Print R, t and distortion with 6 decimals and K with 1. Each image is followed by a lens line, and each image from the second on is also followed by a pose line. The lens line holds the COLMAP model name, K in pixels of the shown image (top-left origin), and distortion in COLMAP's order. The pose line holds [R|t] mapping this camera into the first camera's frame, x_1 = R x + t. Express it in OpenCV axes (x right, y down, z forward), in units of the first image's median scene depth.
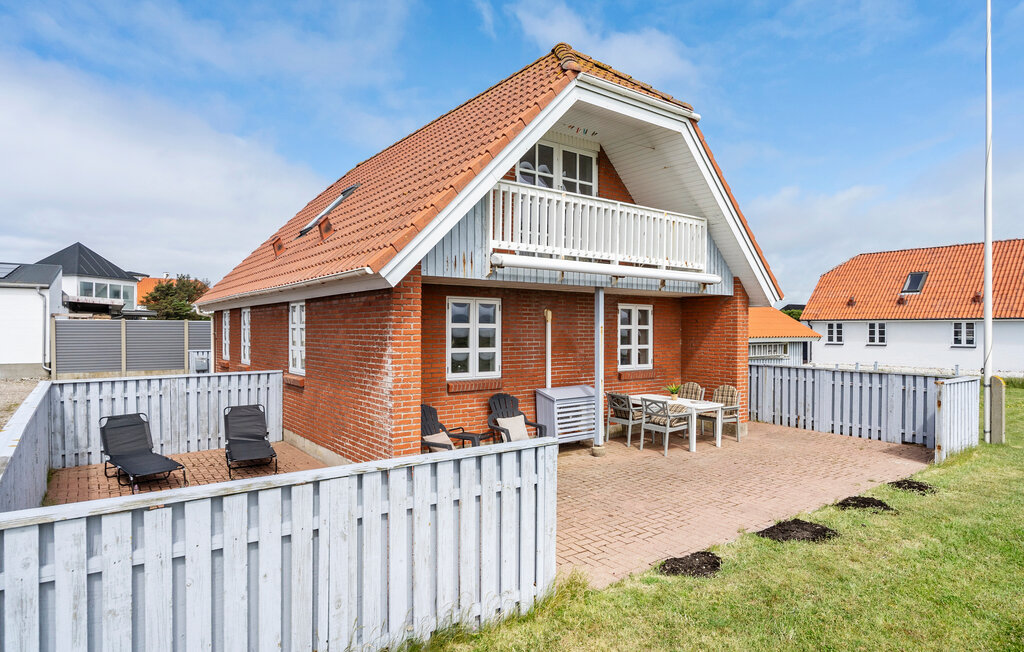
lens RADIAL K [[587.8, 0, 515.3], [0, 587.8, 330.2], [0, 0, 1]] dist [-0.001747, -0.000352]
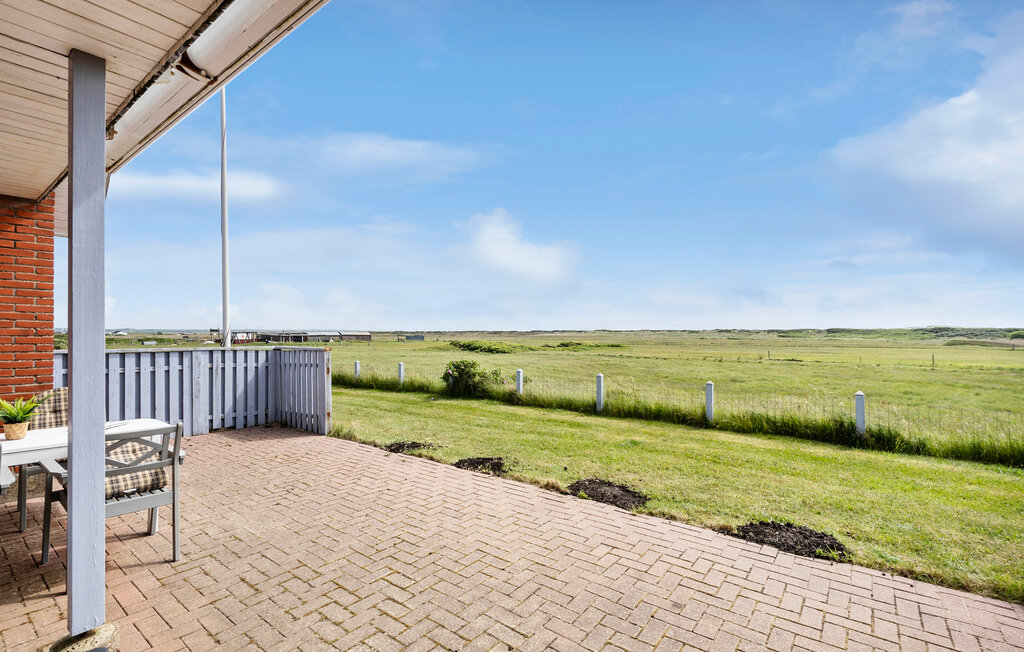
lens RADIAL K [[470.7, 0, 514.6], [0, 470.7, 324.5], [0, 0, 1]] dist [-0.000546, -0.000091]
pose [[-0.289829, 0.016283, 0.956940, -0.134894], [0.002070, 0.999864, -0.016387, 0.058138], [-0.957076, -0.002769, -0.289823, 0.901644]]
